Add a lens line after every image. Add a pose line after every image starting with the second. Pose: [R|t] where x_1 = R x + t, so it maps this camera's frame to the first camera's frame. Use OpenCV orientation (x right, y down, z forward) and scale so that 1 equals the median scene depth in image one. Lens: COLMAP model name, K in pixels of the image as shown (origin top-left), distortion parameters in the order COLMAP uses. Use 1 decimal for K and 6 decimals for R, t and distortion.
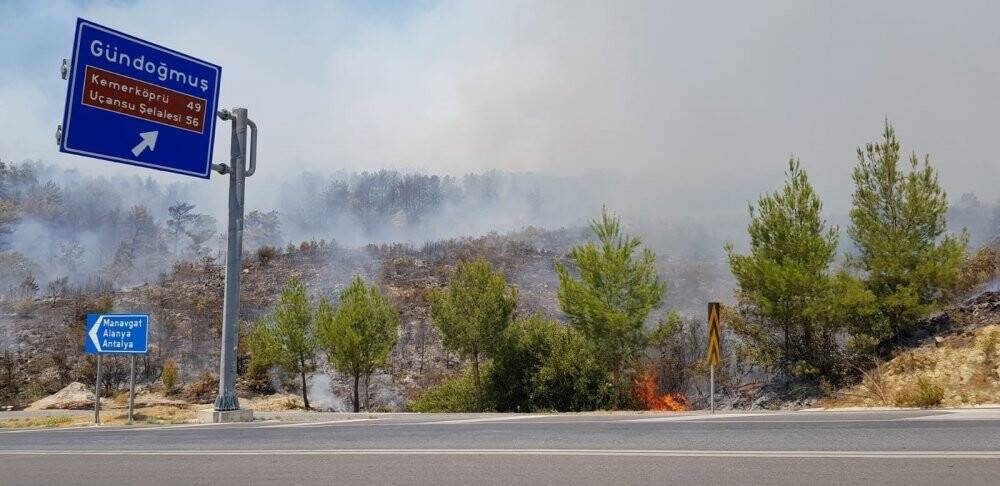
lens RADIAL K [[750.1, 0, 500.2], [0, 750.1, 244.3], [0, 0, 1]] dist [0.001089, 0.000726]
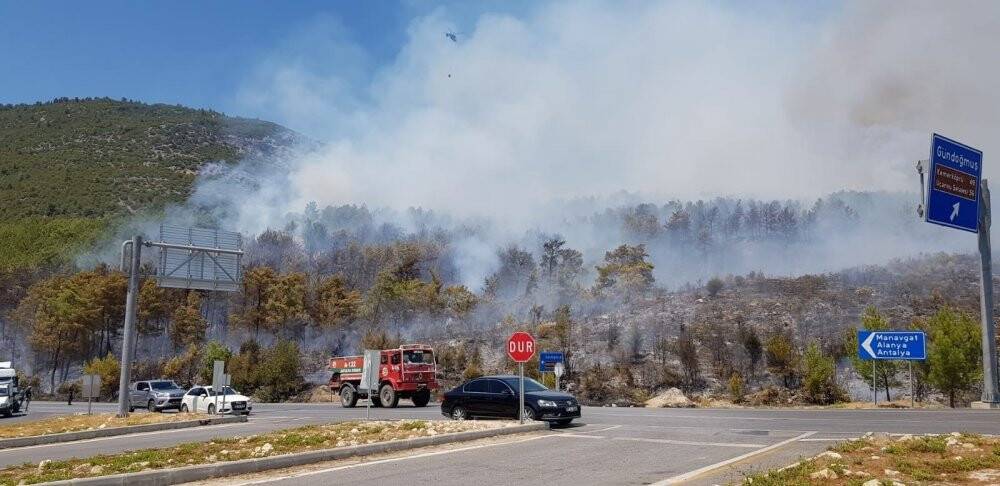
lens RADIAL K [[750.1, 0, 500.2], [0, 750.1, 244.3], [0, 0, 1]] dist [0.001089, 0.000726]
pose [[0.915675, -0.036987, -0.400215, -0.620958], [0.021544, 0.998842, -0.043018, -0.025497], [0.401343, 0.030768, 0.915411, -0.594659]]
